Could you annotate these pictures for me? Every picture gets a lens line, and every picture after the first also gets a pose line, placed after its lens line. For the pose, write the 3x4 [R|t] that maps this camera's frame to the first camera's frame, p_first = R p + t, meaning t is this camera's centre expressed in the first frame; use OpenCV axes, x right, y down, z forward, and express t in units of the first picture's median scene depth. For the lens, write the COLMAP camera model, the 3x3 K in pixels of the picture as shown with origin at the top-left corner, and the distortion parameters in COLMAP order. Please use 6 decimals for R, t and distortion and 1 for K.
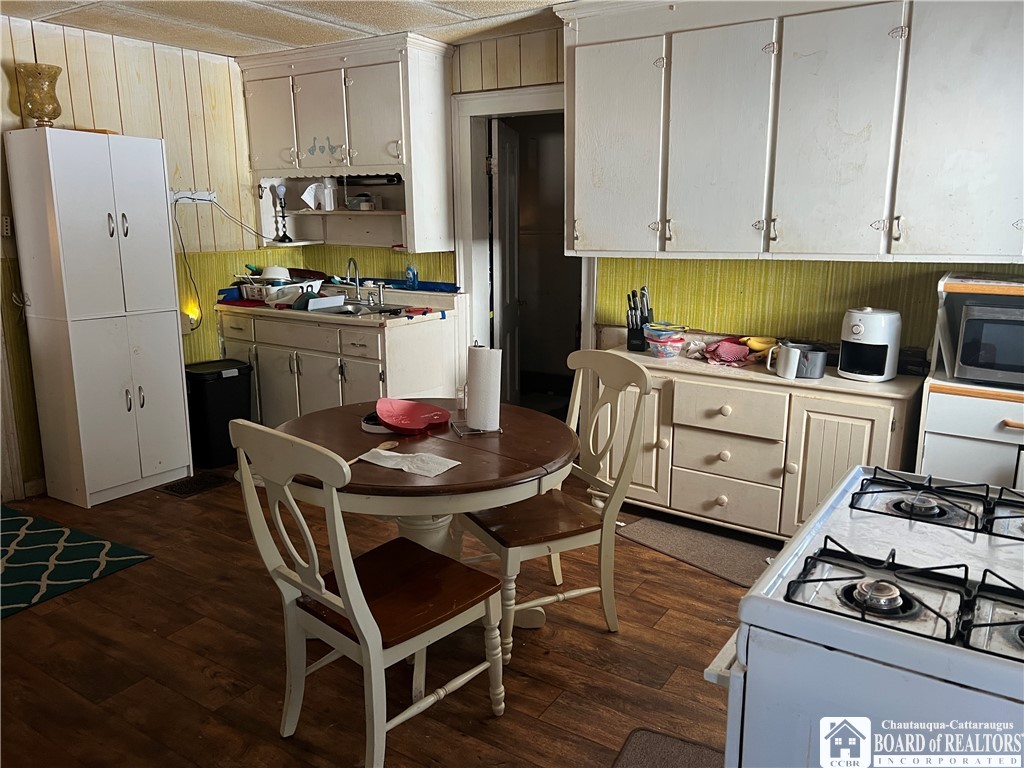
lens RADIAL K [[783.2, 0, 515.9], [0, 783.2, 384.6], [0, 0, 1]] dist [0.059296, -0.076704]
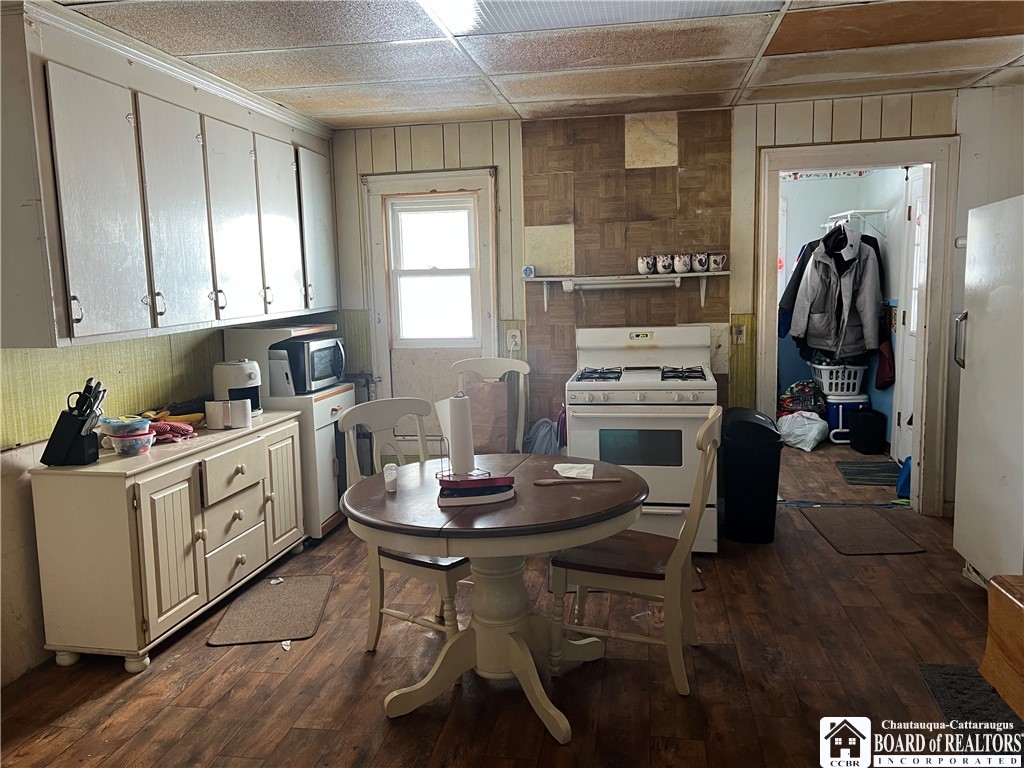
lens RADIAL K [[783.2, 0, 515.9], [0, 783.2, 384.6], [0, 0, 1]] dist [0.059296, -0.076704]
pose [[-0.406054, -0.102163, 0.908120, -0.794130], [0.231502, 0.949817, 0.210367, -0.203064], [-0.884040, 0.295652, -0.362026, 0.987600]]
